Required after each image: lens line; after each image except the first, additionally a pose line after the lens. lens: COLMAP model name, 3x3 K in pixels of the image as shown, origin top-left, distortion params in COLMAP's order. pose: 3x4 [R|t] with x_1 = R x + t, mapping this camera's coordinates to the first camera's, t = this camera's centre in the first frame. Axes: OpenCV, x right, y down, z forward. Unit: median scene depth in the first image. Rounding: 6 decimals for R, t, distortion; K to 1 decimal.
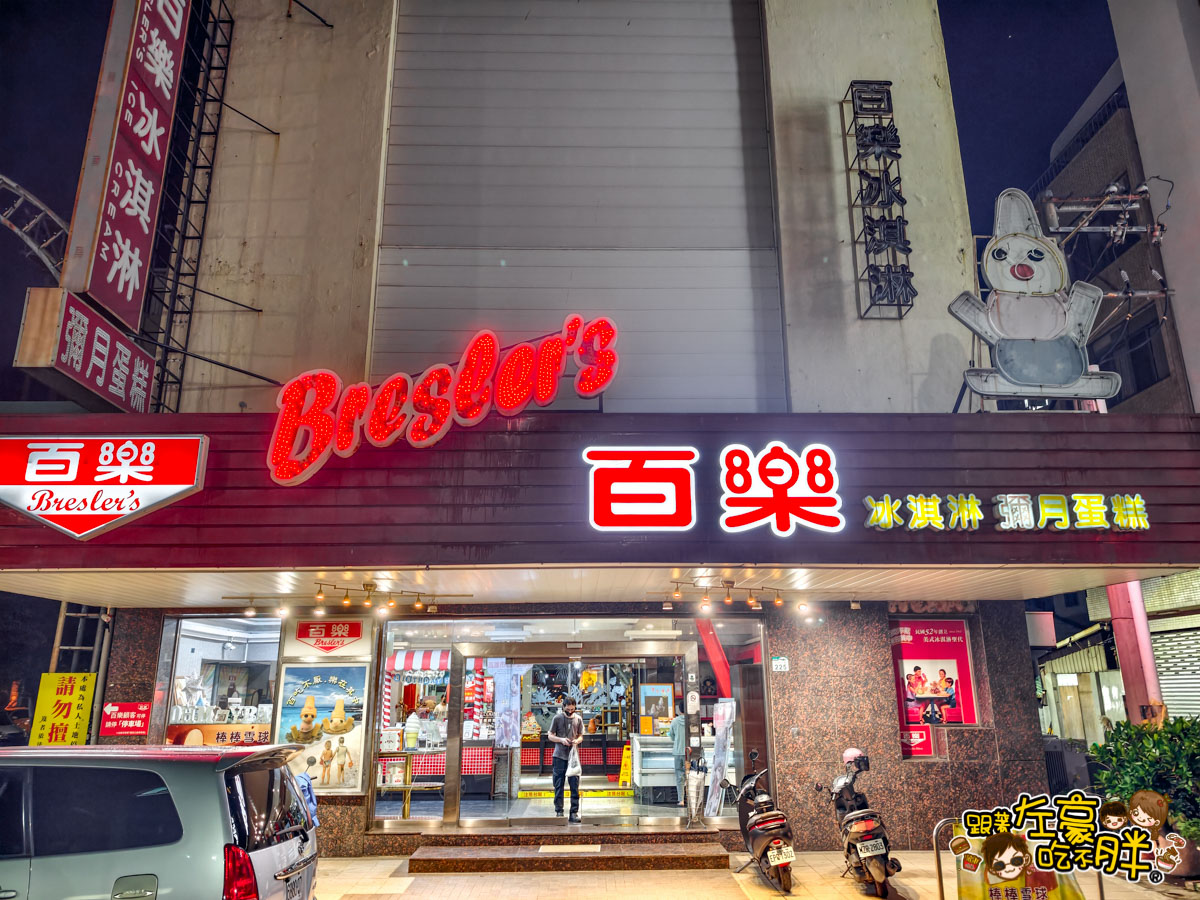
lens RADIAL K [[841.6, 0, 600.0], [0, 841.6, 450.0], [0, 0, 1]] dist [0.083096, -0.119642]
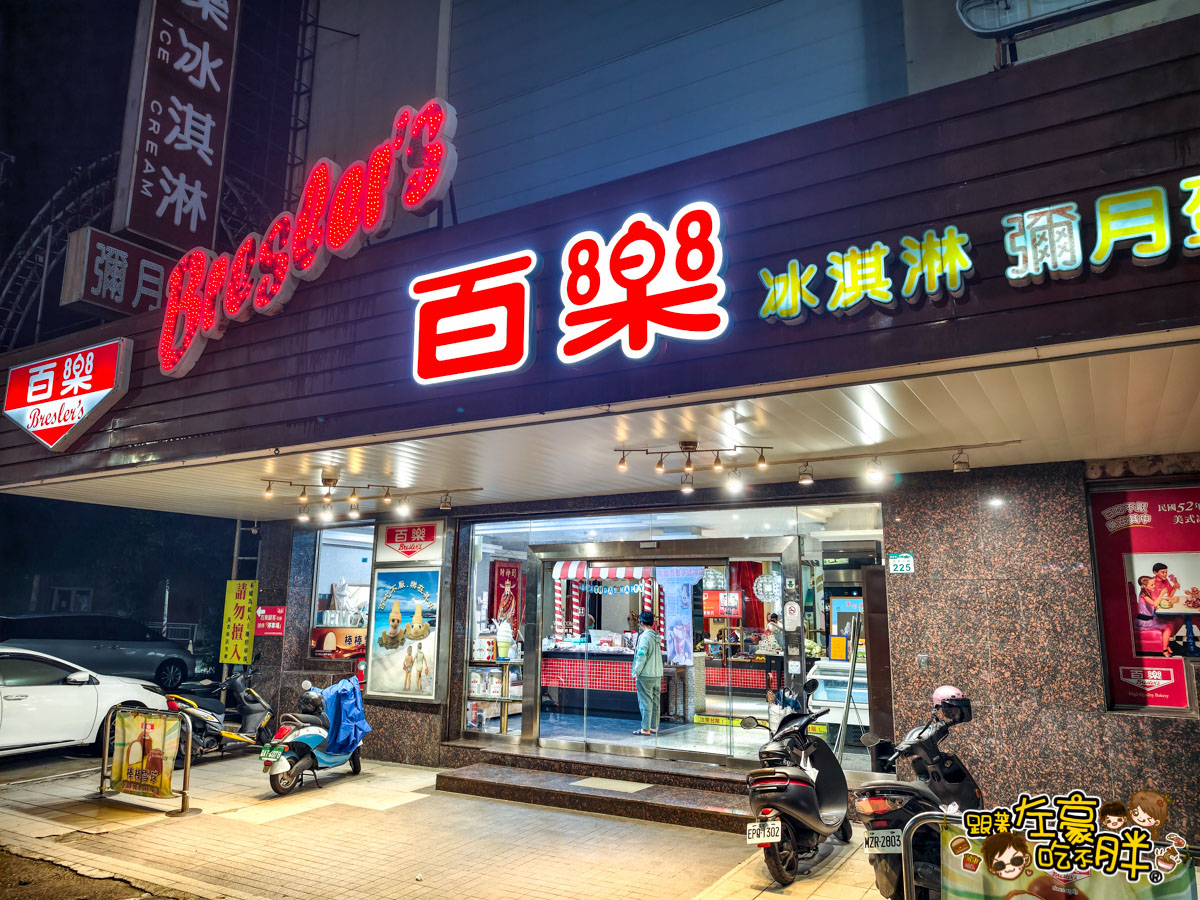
lens RADIAL K [[837.7, 0, 600.0], [0, 837.7, 450.0], [0, 0, 1]] dist [0.066348, -0.070132]
pose [[0.852026, -0.084958, -0.516559, 0.380236], [0.128496, 0.990497, 0.049039, 0.100819], [0.507484, -0.108159, 0.854846, 0.314173]]
